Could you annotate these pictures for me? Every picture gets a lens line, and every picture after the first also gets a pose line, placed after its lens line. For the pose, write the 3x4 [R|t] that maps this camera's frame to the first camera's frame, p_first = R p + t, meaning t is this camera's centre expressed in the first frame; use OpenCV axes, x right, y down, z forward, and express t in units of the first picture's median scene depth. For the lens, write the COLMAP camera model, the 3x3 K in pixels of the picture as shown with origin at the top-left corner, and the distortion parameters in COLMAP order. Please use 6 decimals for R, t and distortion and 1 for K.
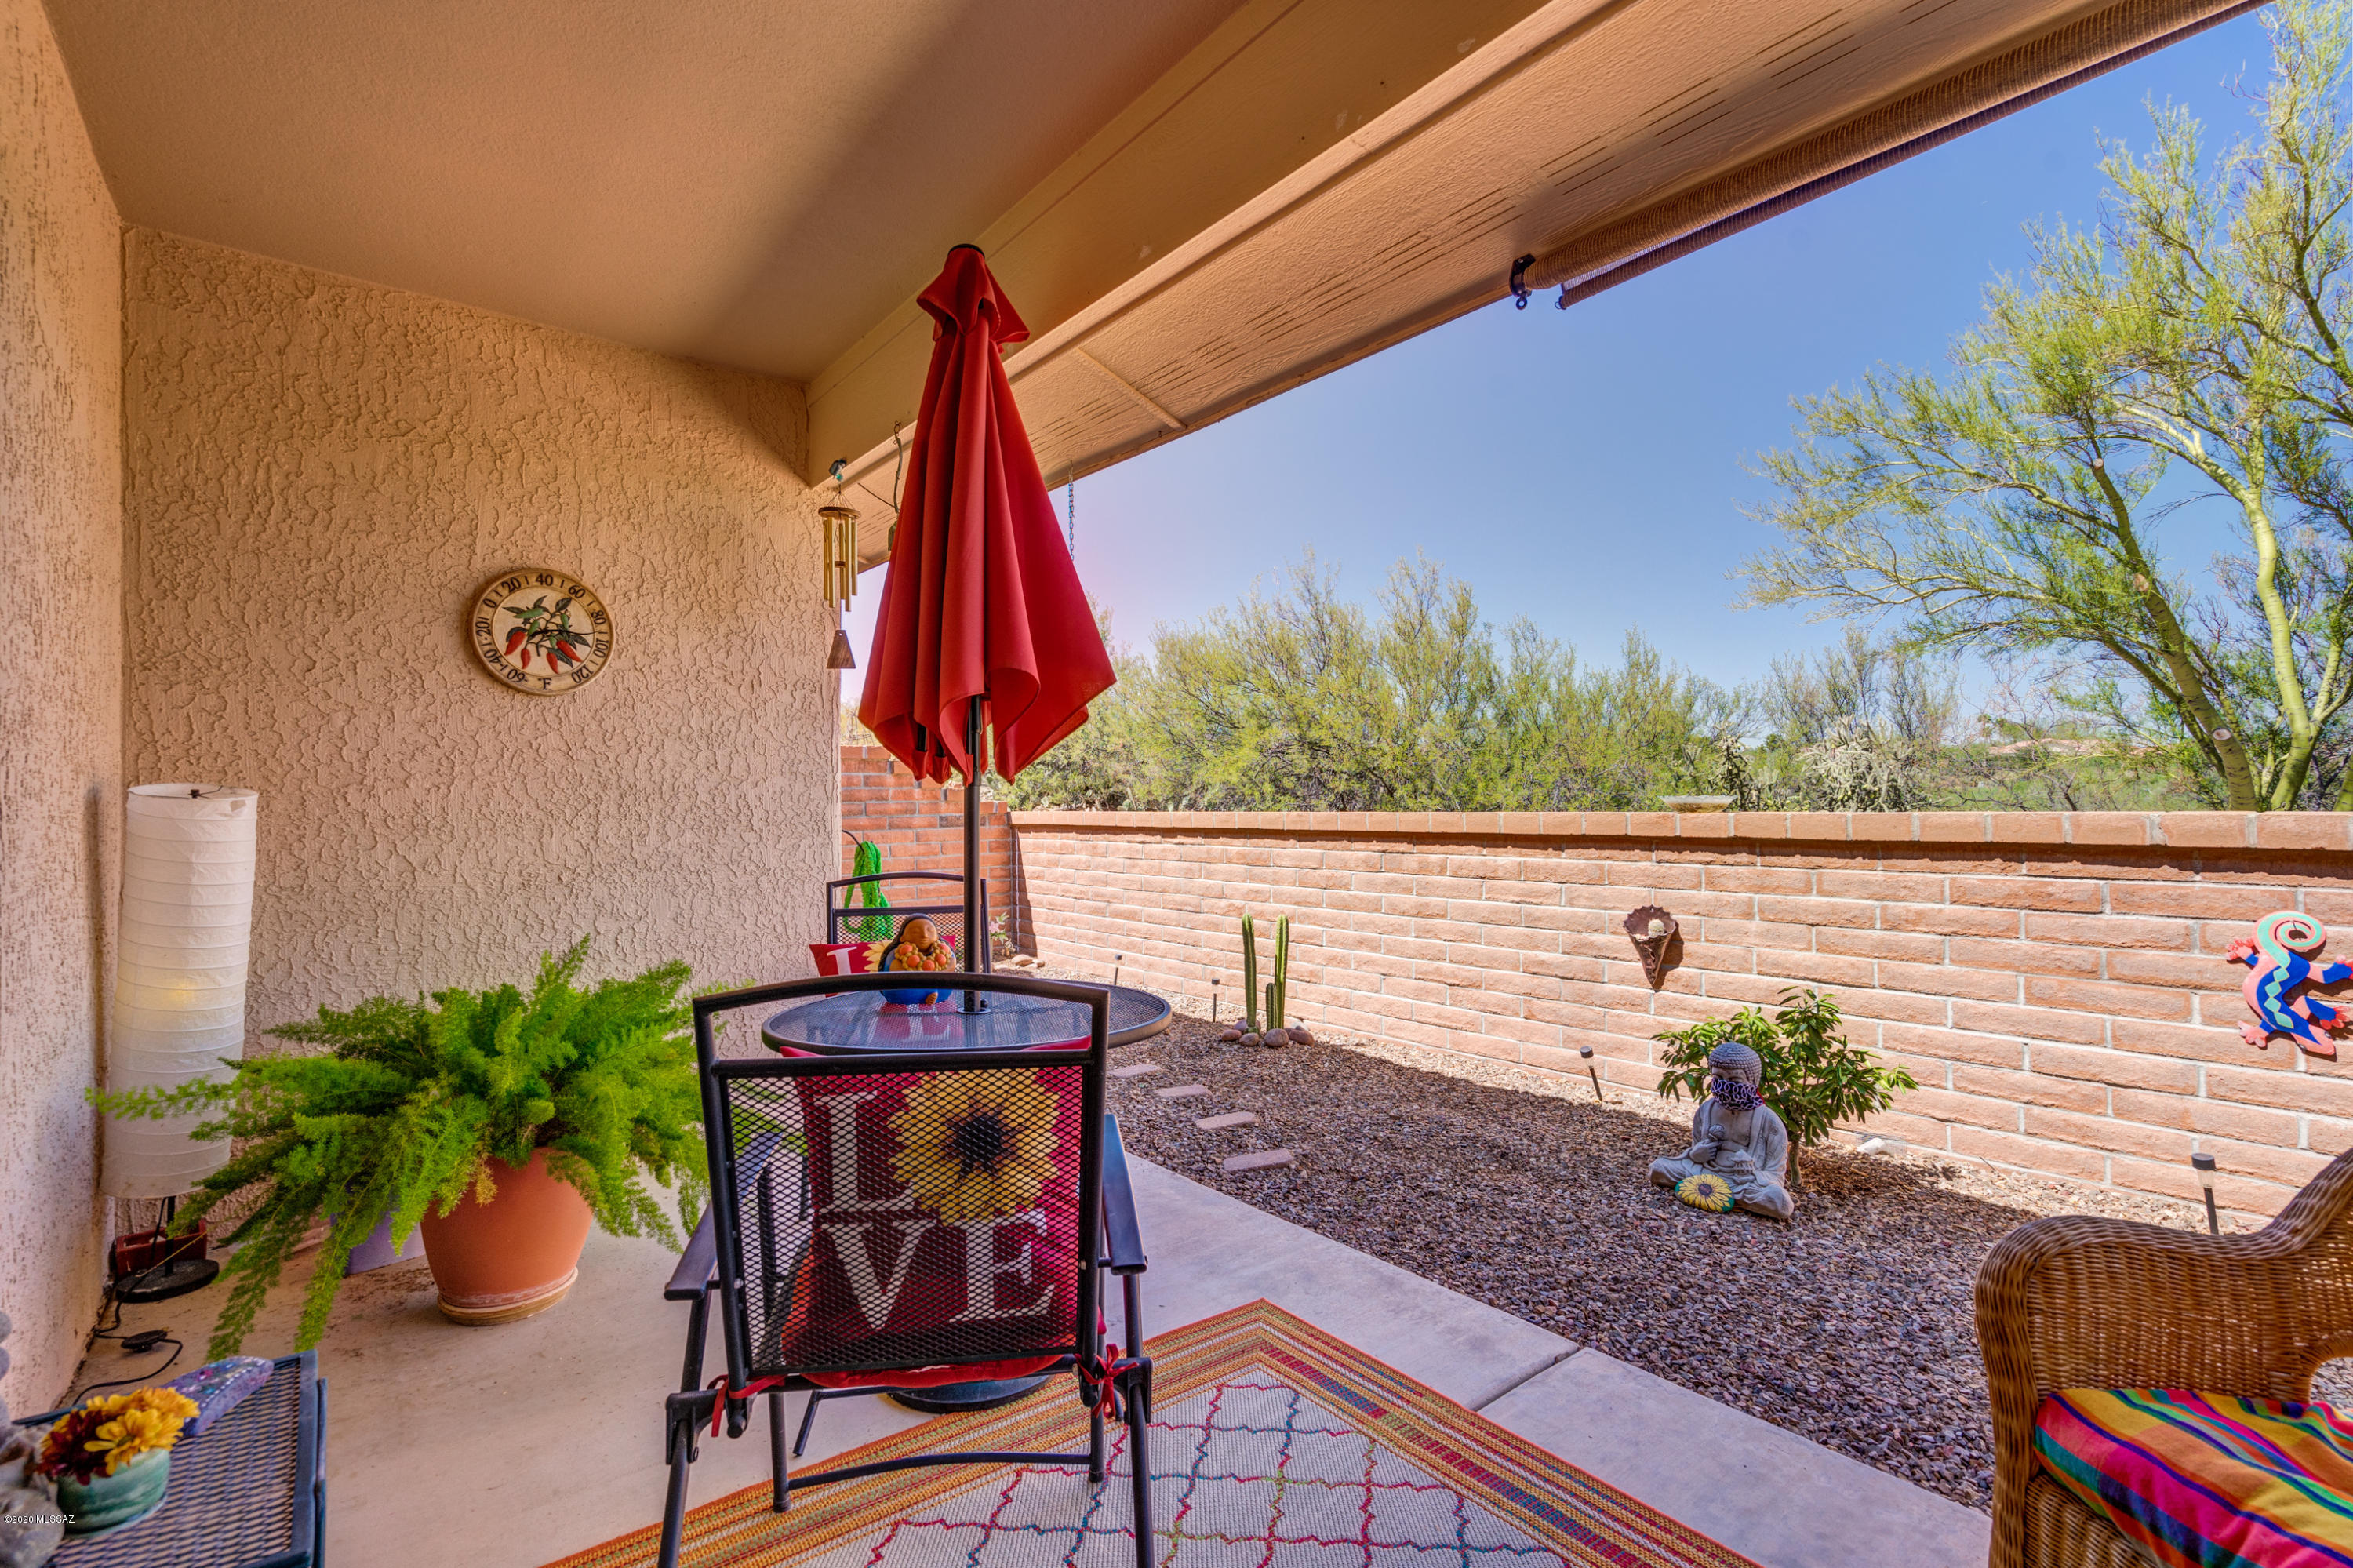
lens RADIAL K [[1049.8, 0, 1164.3], [0, 1049.8, 791.0], [0, 0, 1]] dist [-0.005632, 0.000512]
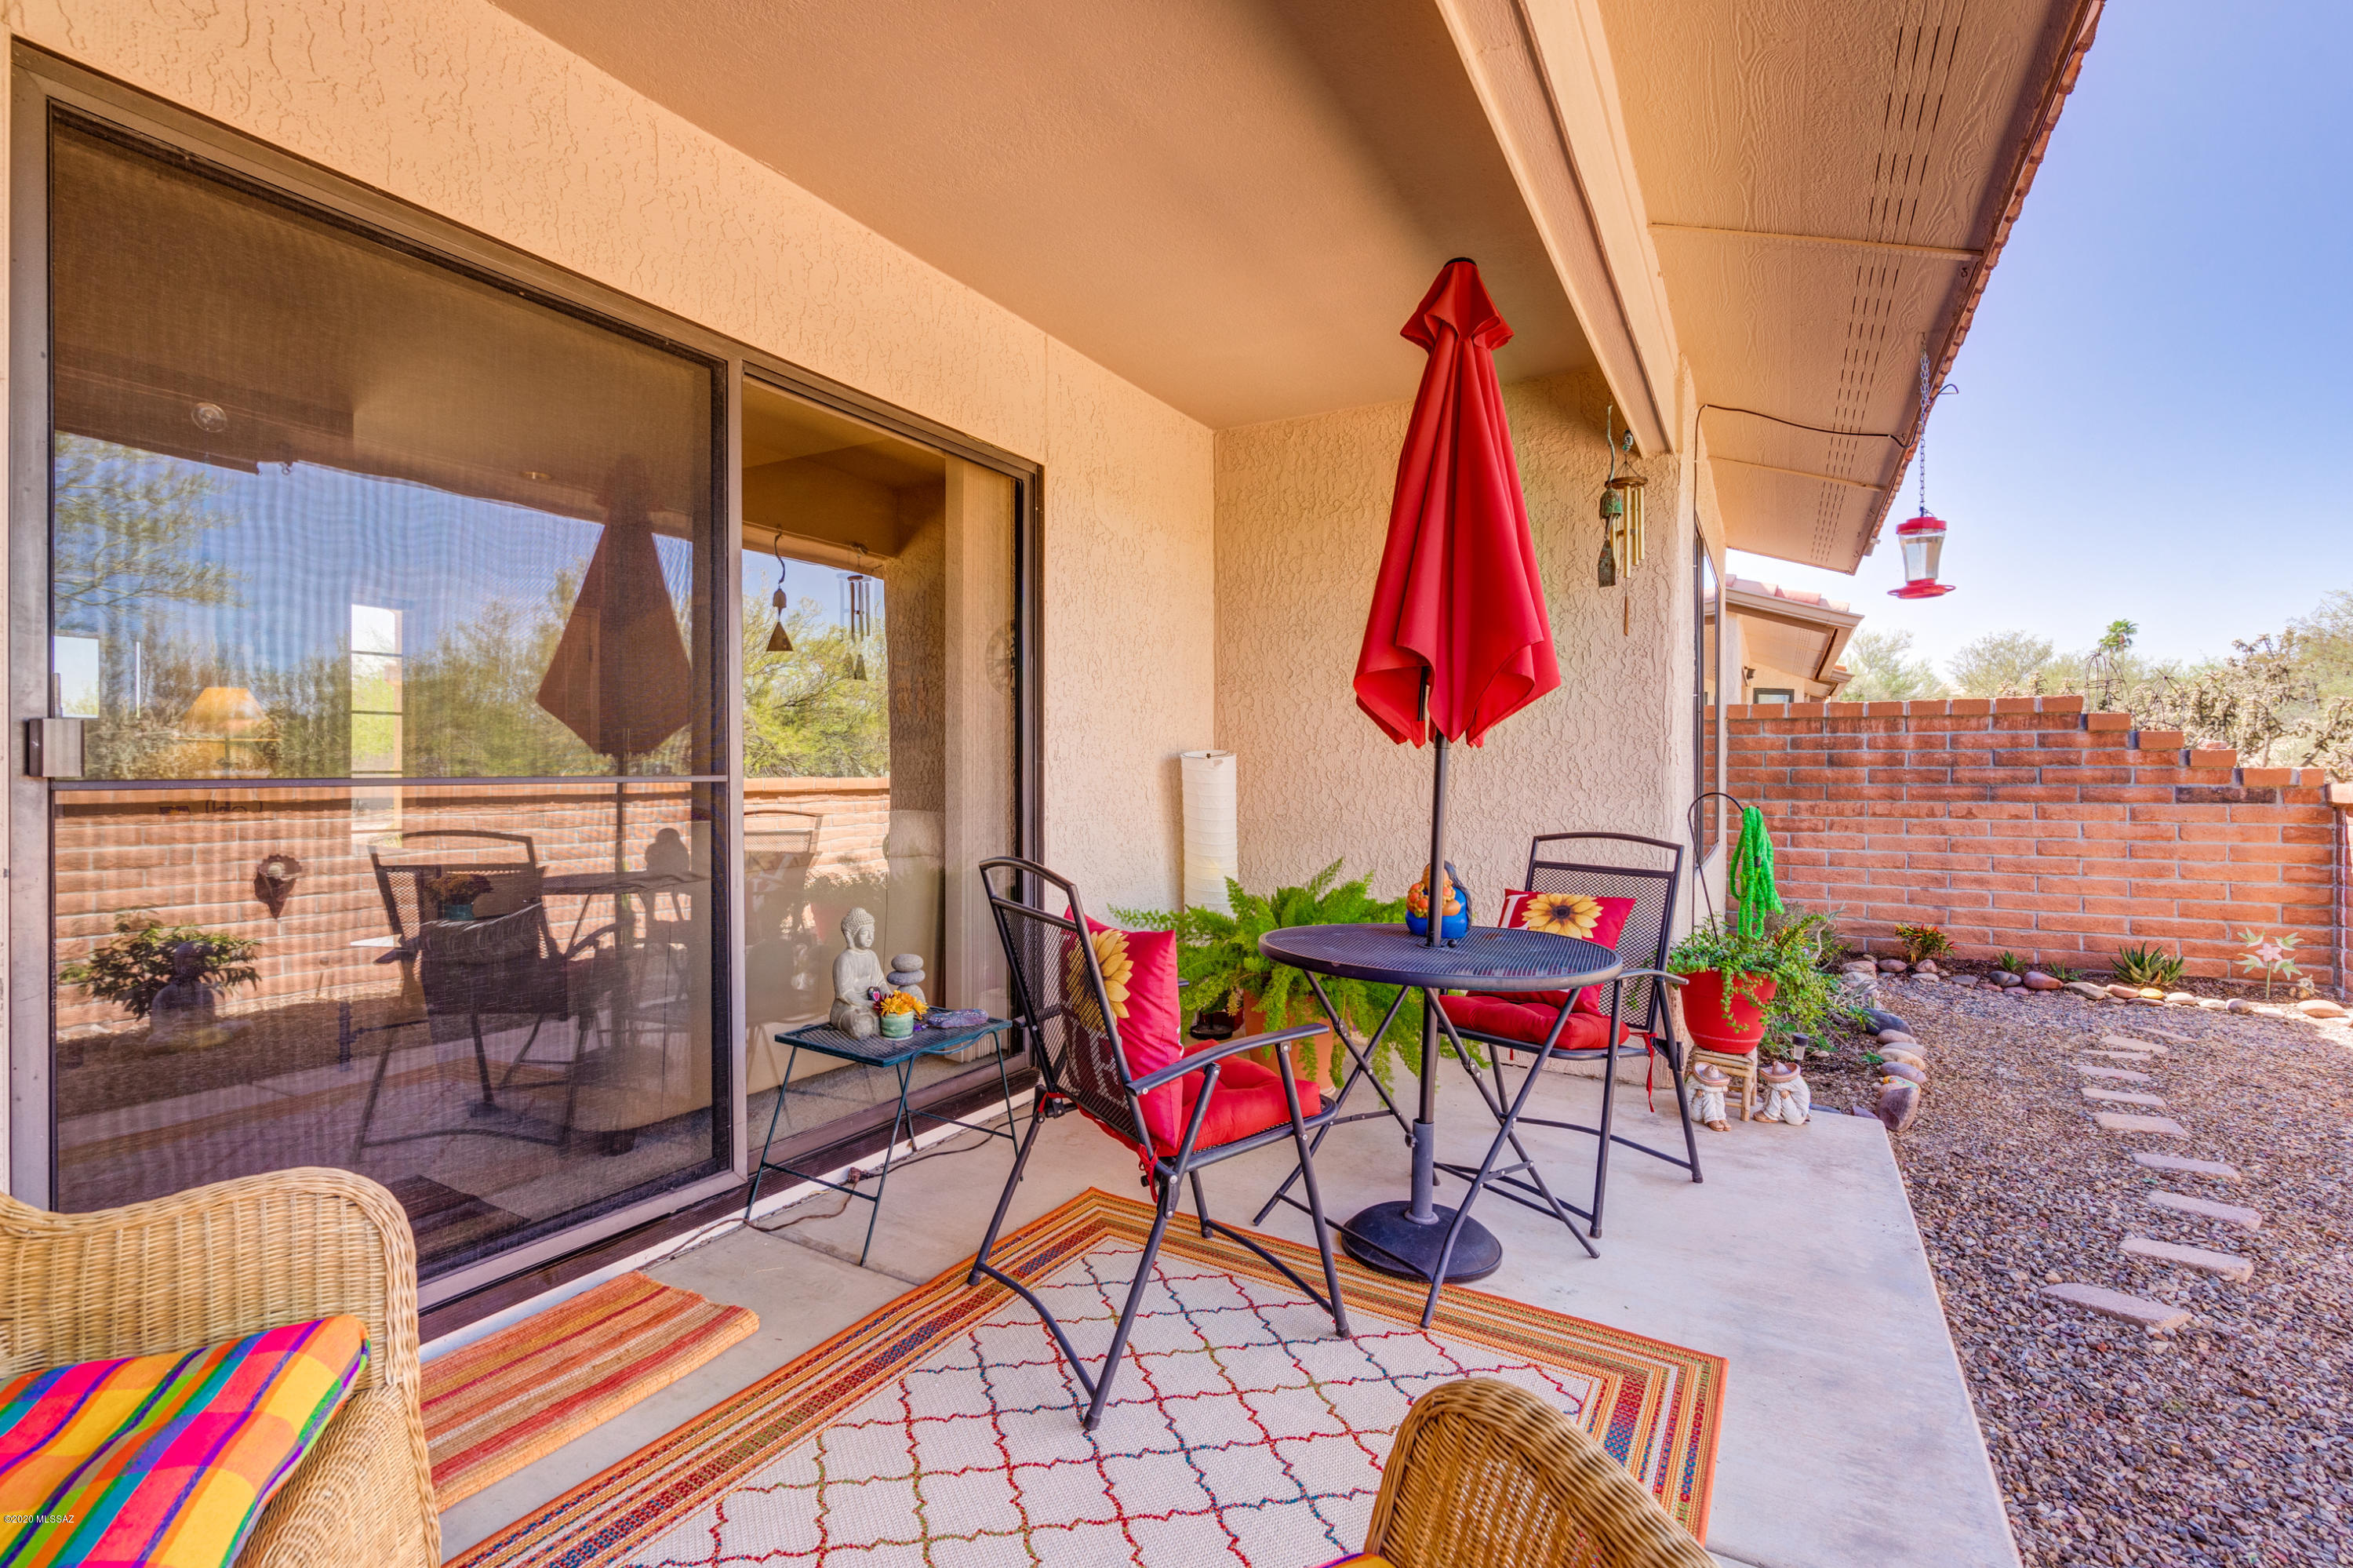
lens RADIAL K [[1049.8, 0, 1158.5], [0, 1049.8, 778.2], [0, 0, 1]] dist [-0.005632, 0.000512]
pose [[0.375644, 0.019484, -0.926559, 0.531942], [0.002091, 0.999759, 0.021870, 0.001198], [0.926762, -0.010153, 0.375512, 0.209890]]
